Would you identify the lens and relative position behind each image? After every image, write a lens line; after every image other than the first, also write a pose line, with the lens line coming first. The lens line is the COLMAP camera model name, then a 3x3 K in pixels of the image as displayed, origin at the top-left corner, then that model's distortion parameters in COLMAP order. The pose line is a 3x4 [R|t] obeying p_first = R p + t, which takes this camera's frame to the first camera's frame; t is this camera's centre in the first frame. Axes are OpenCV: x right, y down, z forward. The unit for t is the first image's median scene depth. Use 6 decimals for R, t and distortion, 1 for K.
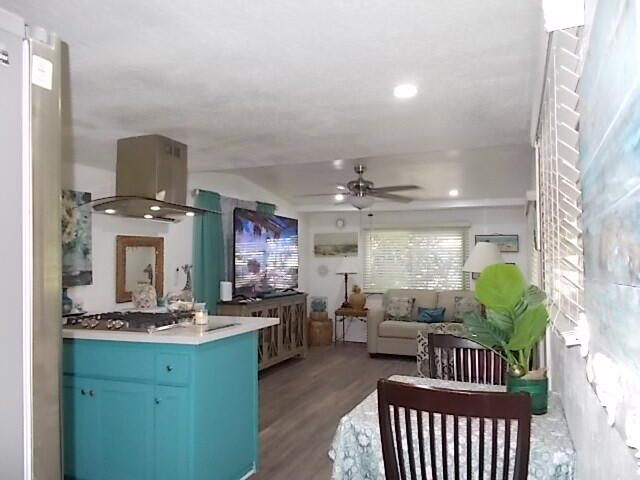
lens RADIAL K [[494.0, 0, 319.8], [0, 494.0, 236.0], [0, 0, 1]] dist [0.007933, 0.005602]
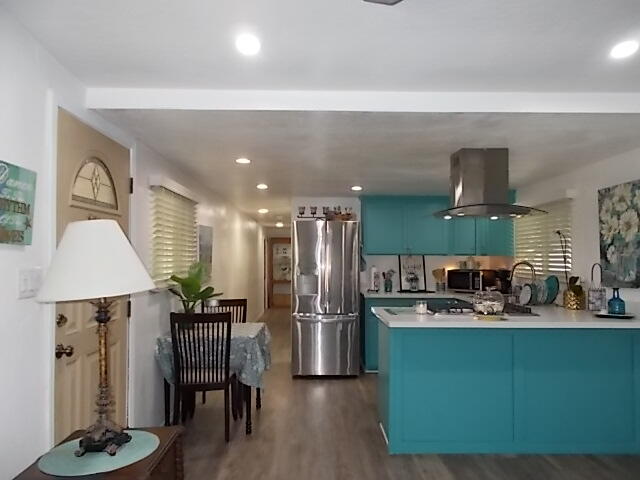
lens RADIAL K [[491.5, 0, 315.4], [0, 491.5, 235.9], [0, 0, 1]] dist [-0.008690, 0.014388]
pose [[-0.924438, -0.006989, -0.381268, 0.303372], [0.024666, 0.996642, -0.078076, 0.053357], [0.380533, -0.081581, -0.921162, 1.352423]]
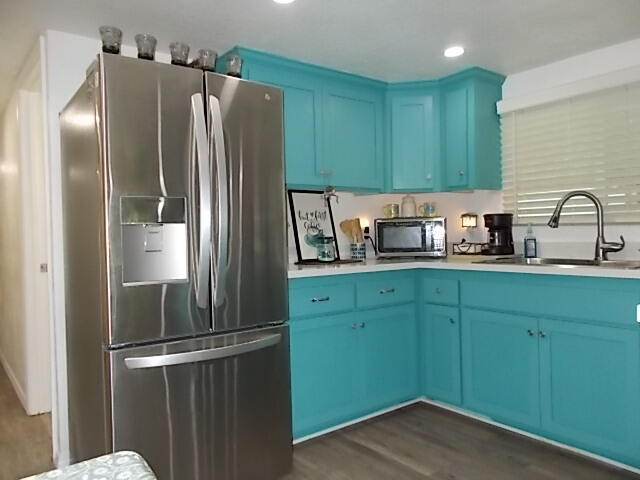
lens RADIAL K [[491.5, 0, 315.4], [0, 491.5, 235.9], [0, 0, 1]] dist [-0.008690, 0.014388]
pose [[-0.520981, 0.030226, -0.853033, 0.130378], [0.058092, 0.998311, -0.000105, 0.069745], [0.851589, -0.049609, -0.521857, 0.541209]]
